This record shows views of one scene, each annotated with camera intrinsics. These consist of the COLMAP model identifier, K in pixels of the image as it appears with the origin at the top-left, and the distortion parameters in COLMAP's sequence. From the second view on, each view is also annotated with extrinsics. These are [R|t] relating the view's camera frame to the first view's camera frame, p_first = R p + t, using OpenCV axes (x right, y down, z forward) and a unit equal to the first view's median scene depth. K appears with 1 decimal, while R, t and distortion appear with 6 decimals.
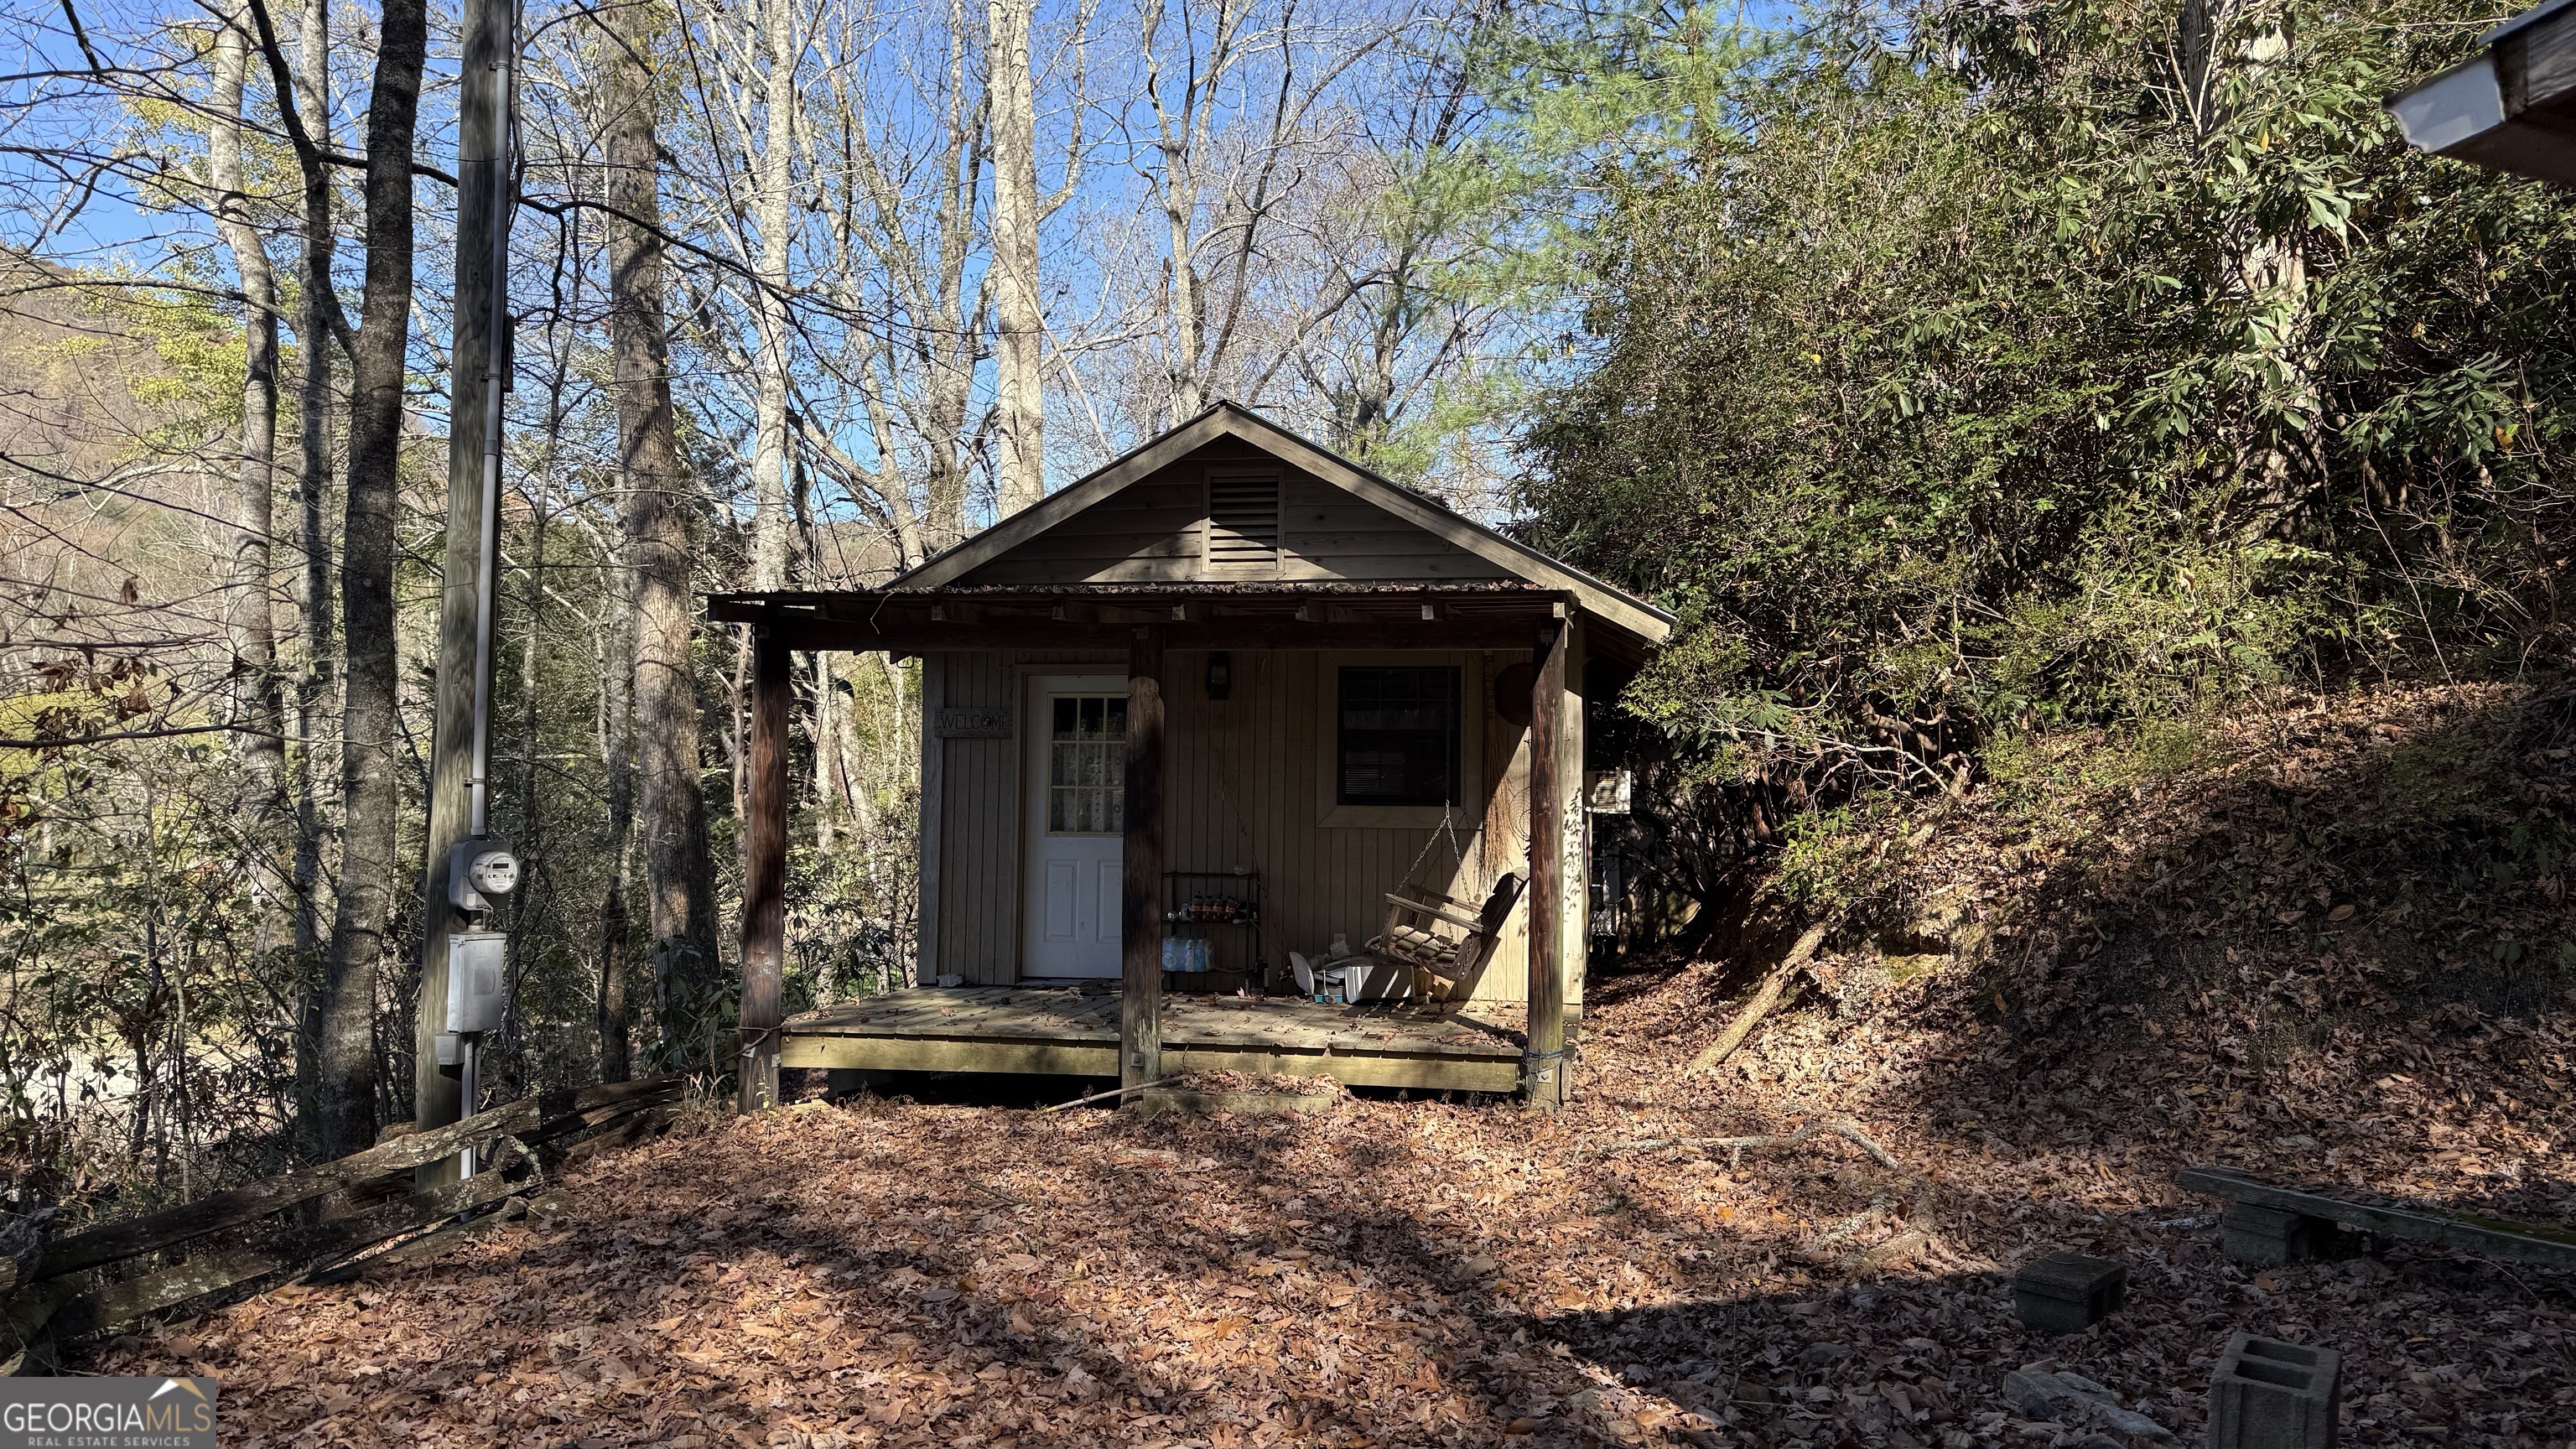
lens RADIAL K [[1807.1, 0, 1294.1], [0, 1807.1, 724.6], [0, 0, 1]] dist [0.049528, -0.060416]
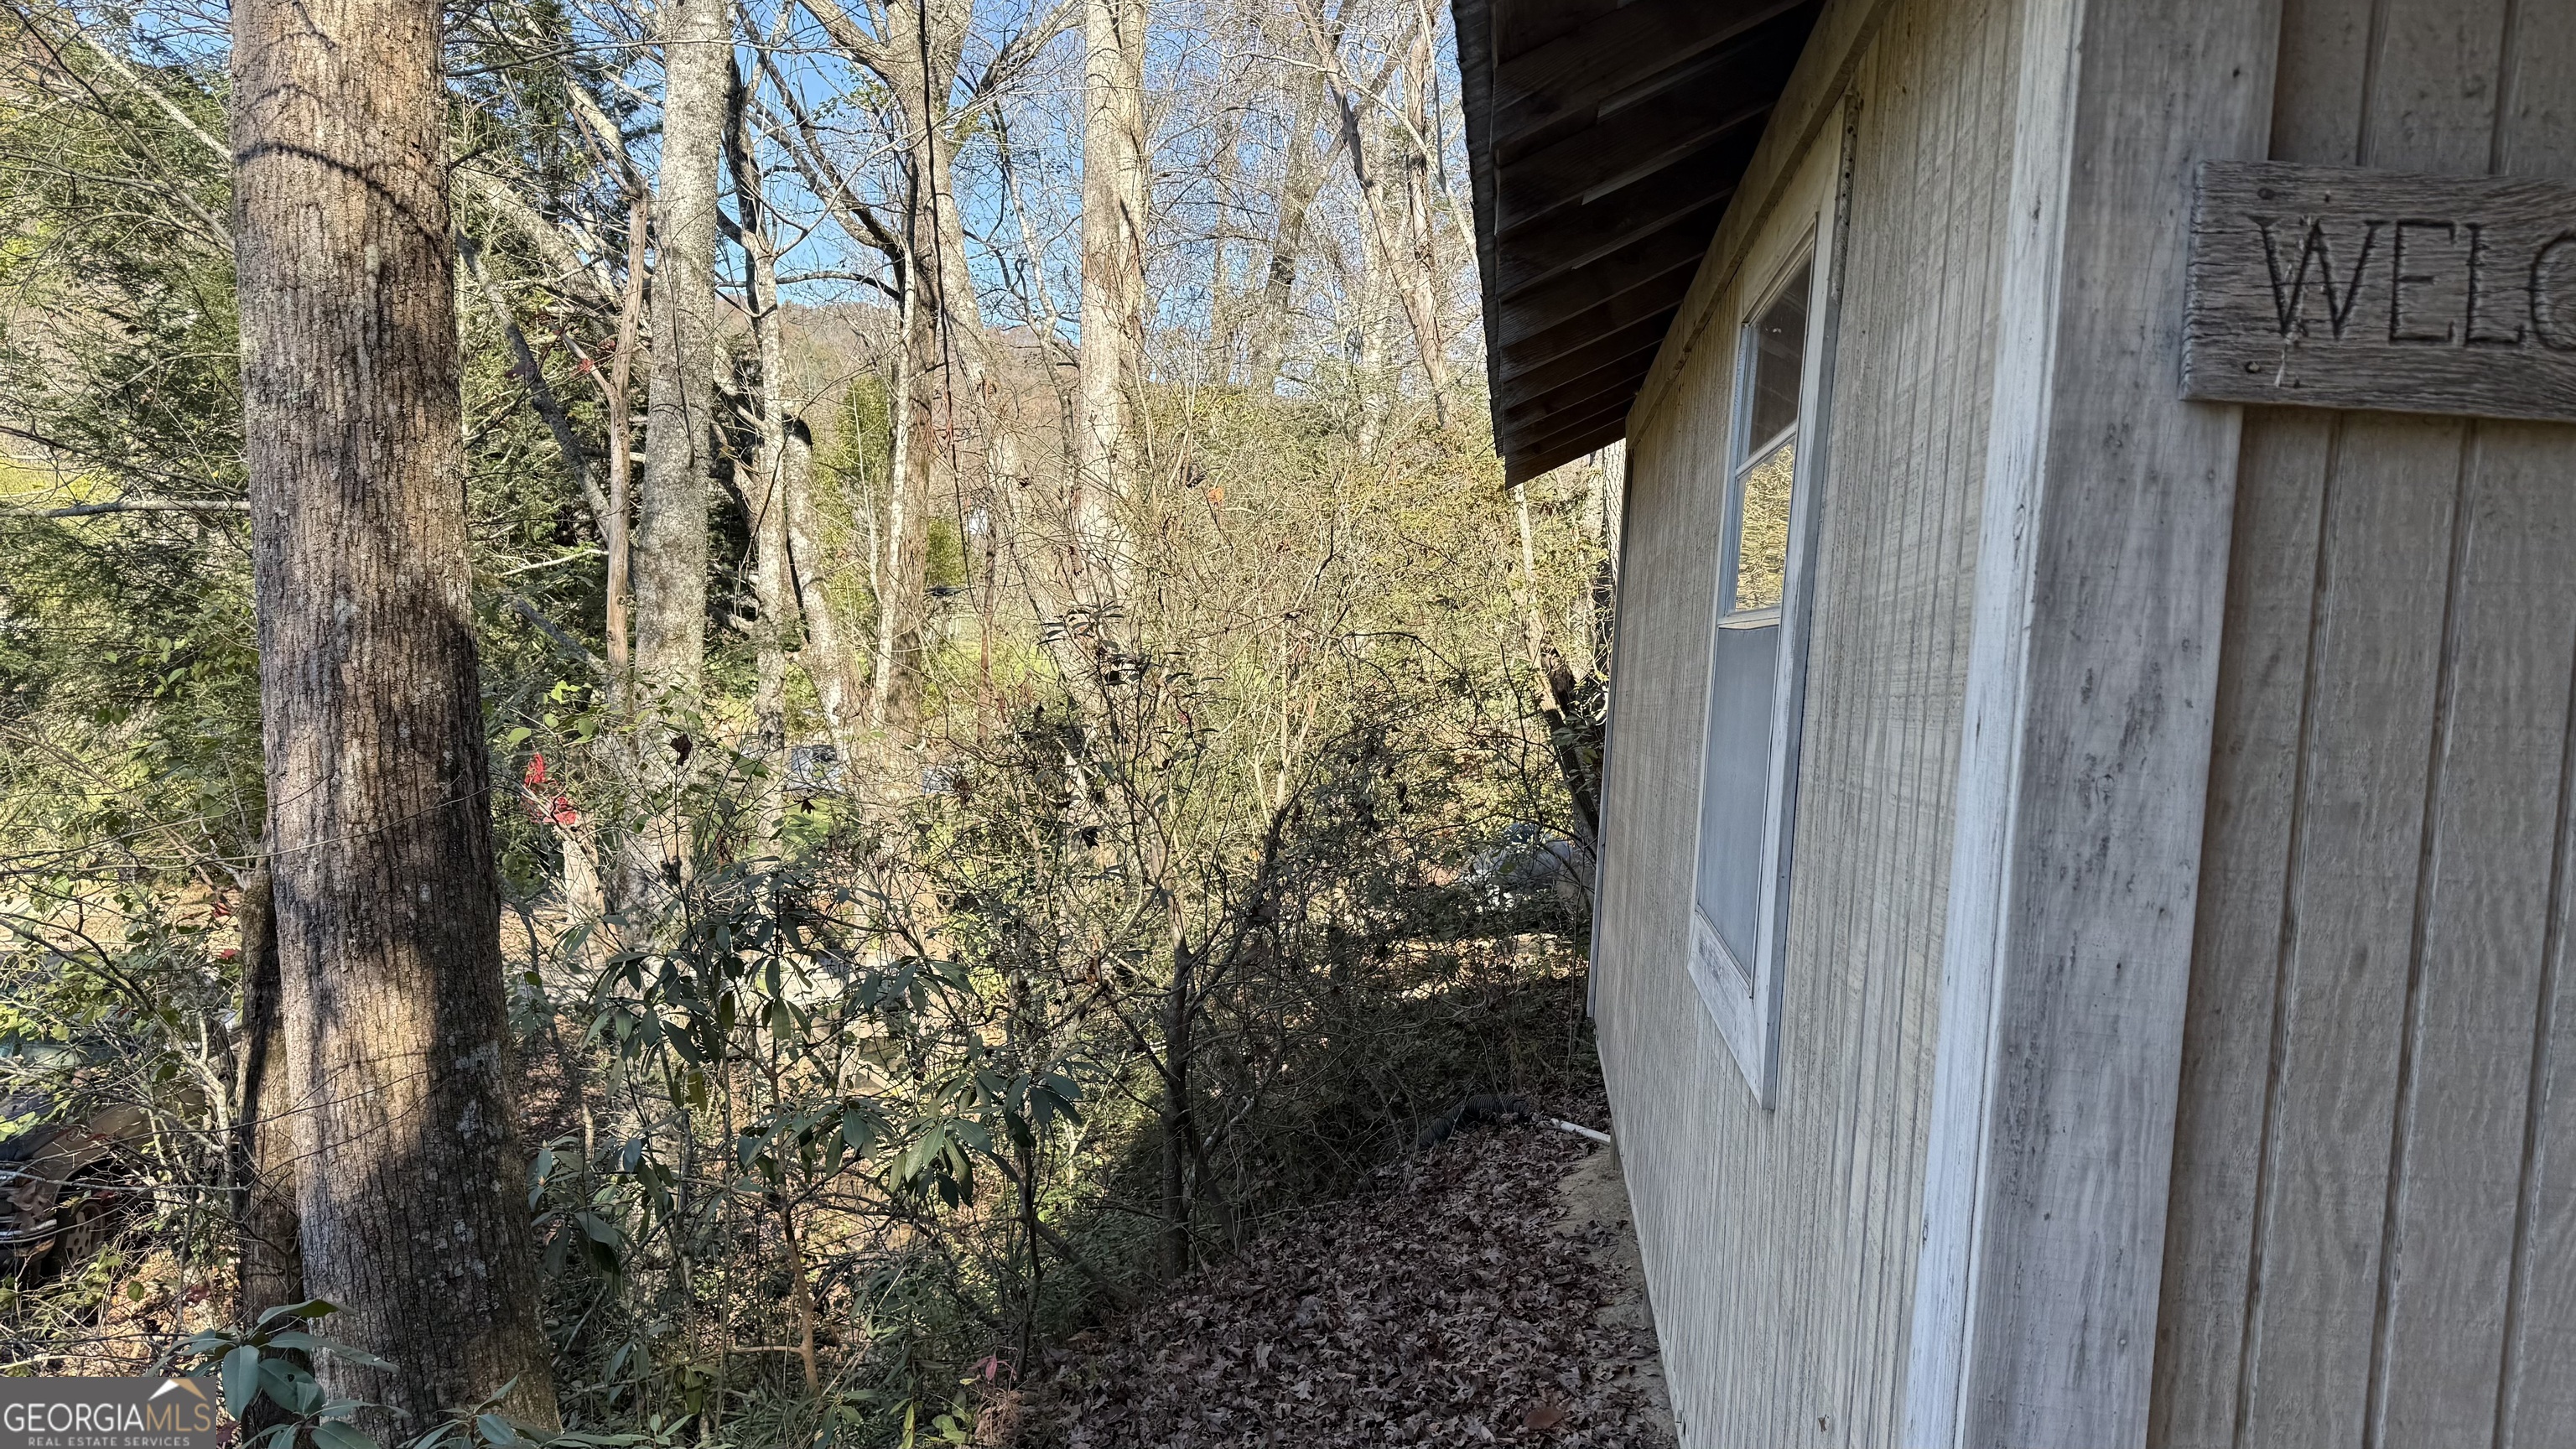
lens RADIAL K [[1807.1, 0, 1284.8], [0, 1807.1, 719.1], [0, 0, 1]] dist [0.049528, -0.060416]
pose [[0.997219, 0.051333, 0.054033, -0.214141], [-0.056427, 0.993643, 0.097411, 0.015707], [-0.048689, -0.100189, 0.993776, 0.708522]]
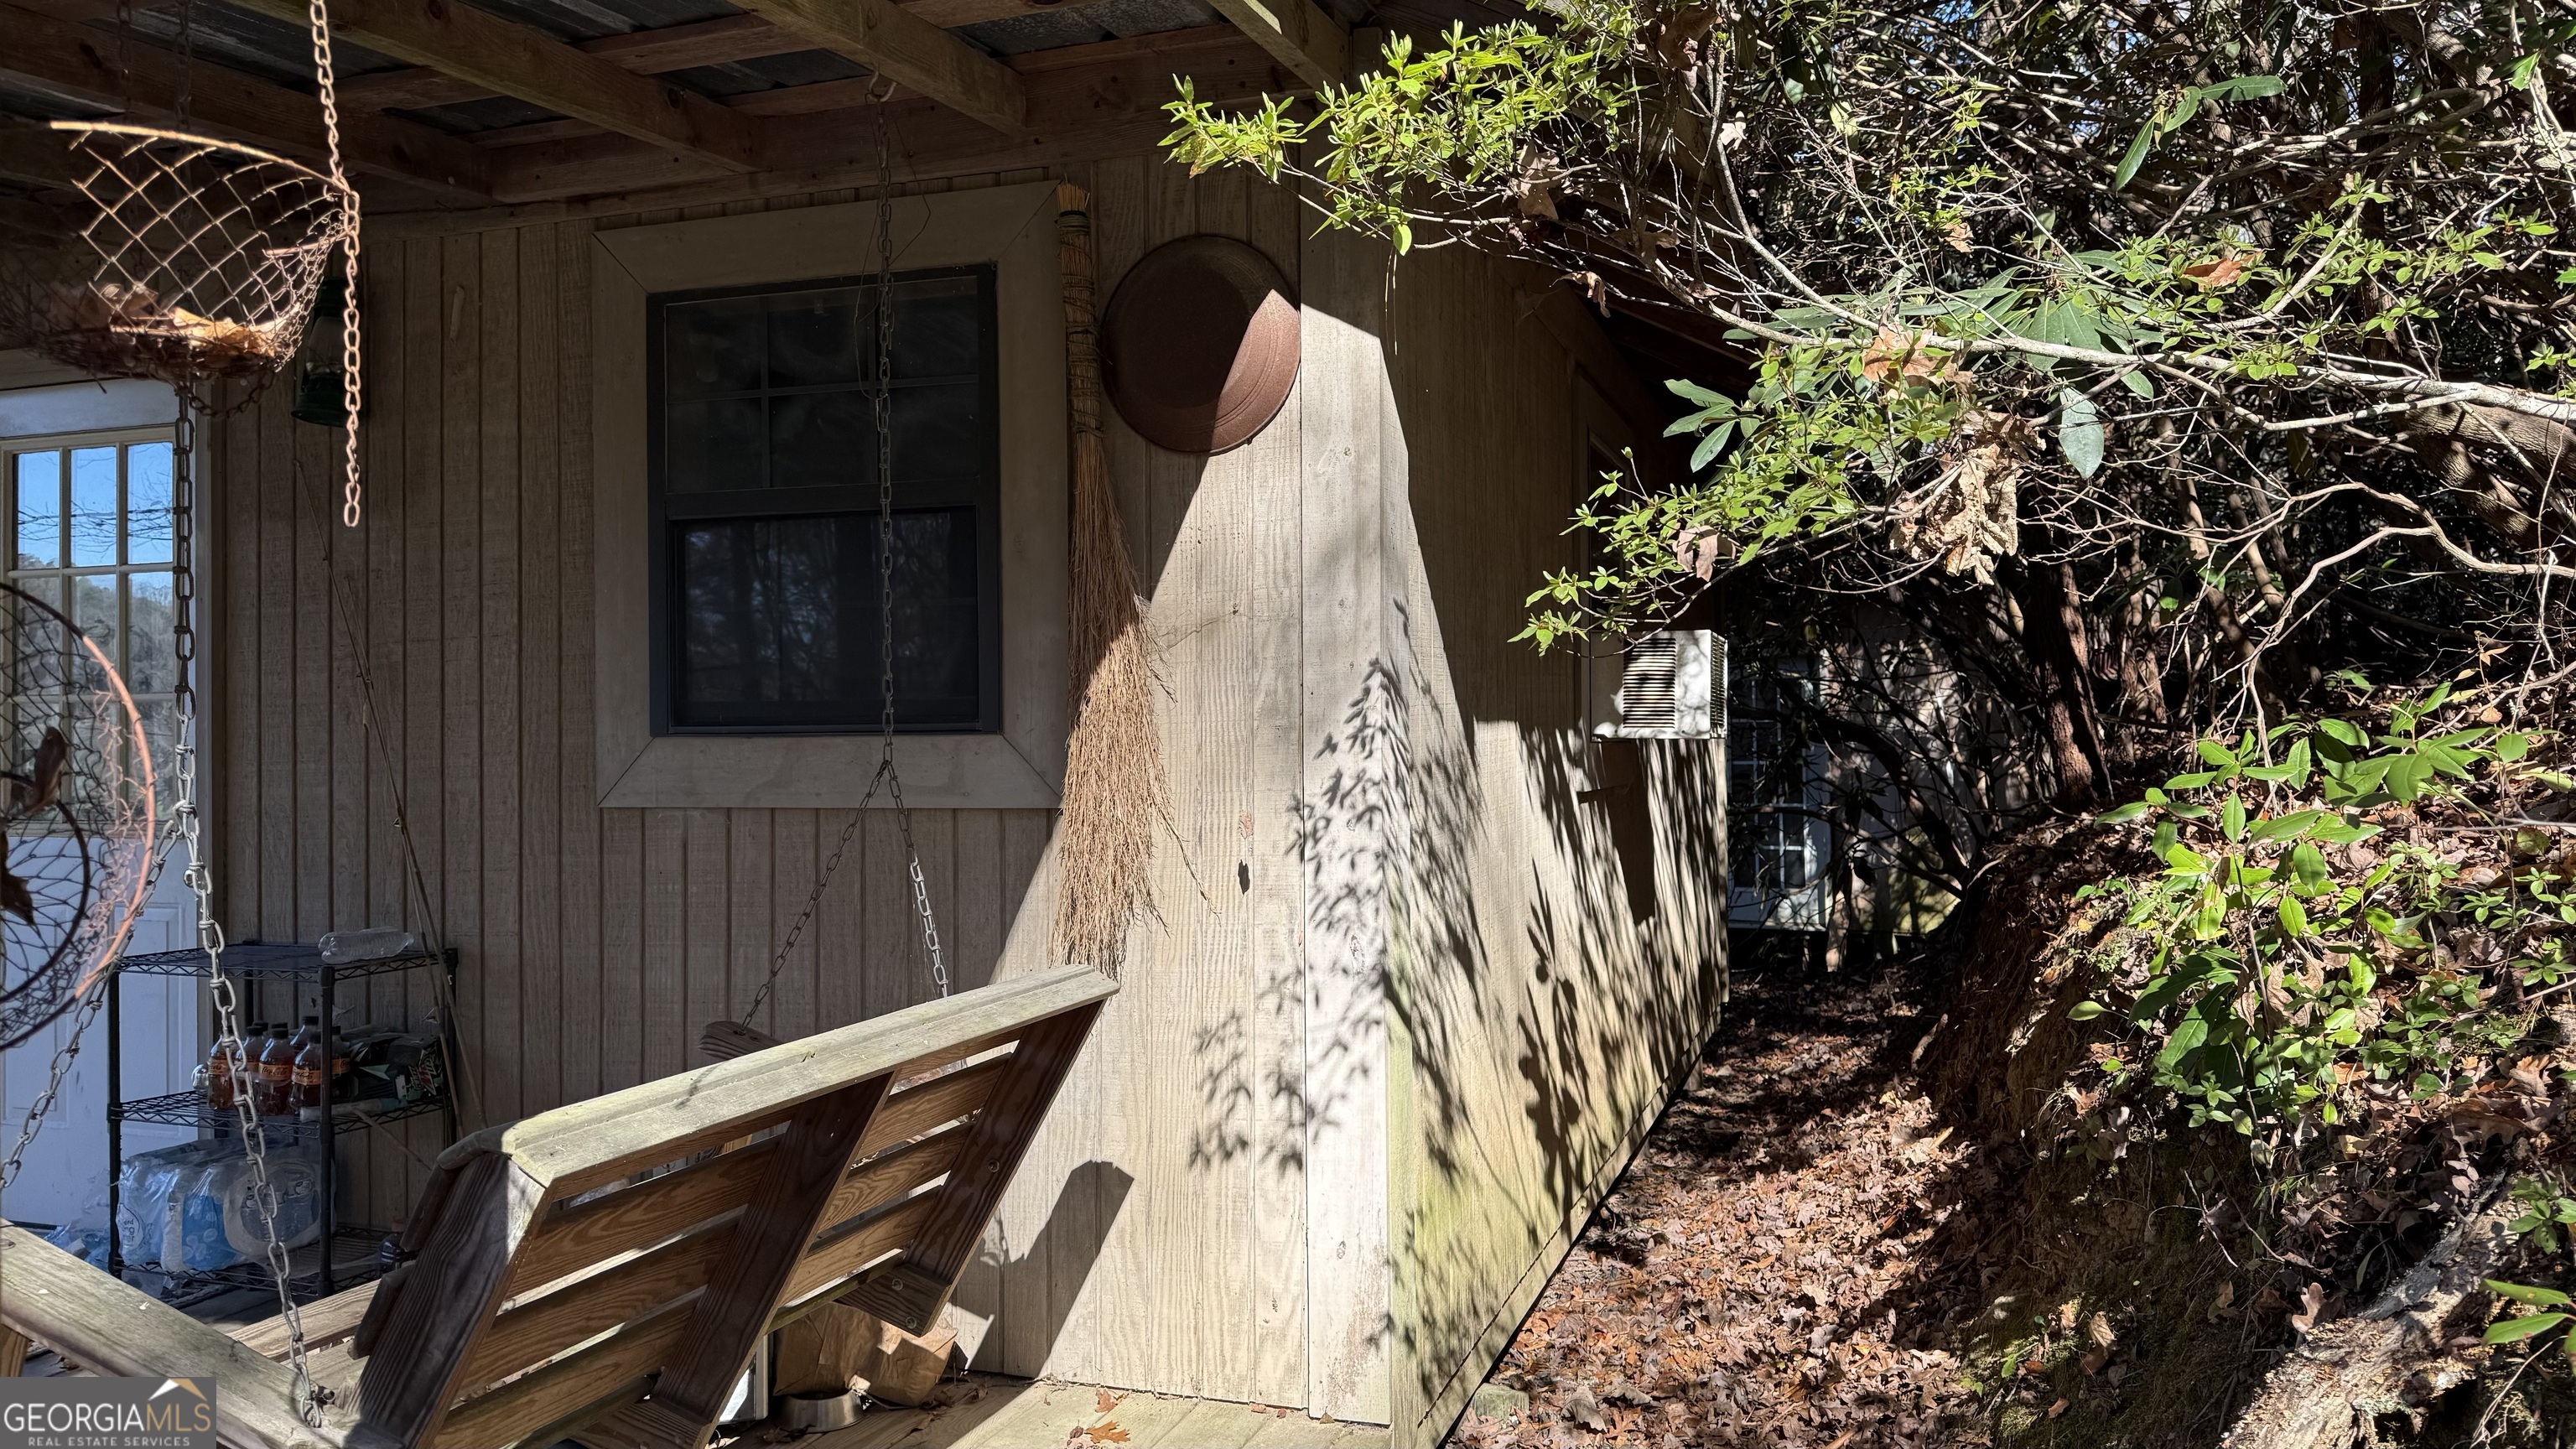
lens RADIAL K [[1814.9, 0, 1326.6], [0, 1814.9, 730.5], [0, 0, 1]] dist [0.085909, -0.000438]
pose [[0.989963, -0.019540, -0.139972, 0.142505], [0.026098, 0.998638, 0.045177, 0.024503], [0.138899, -0.048376, 0.989124, 0.537006]]
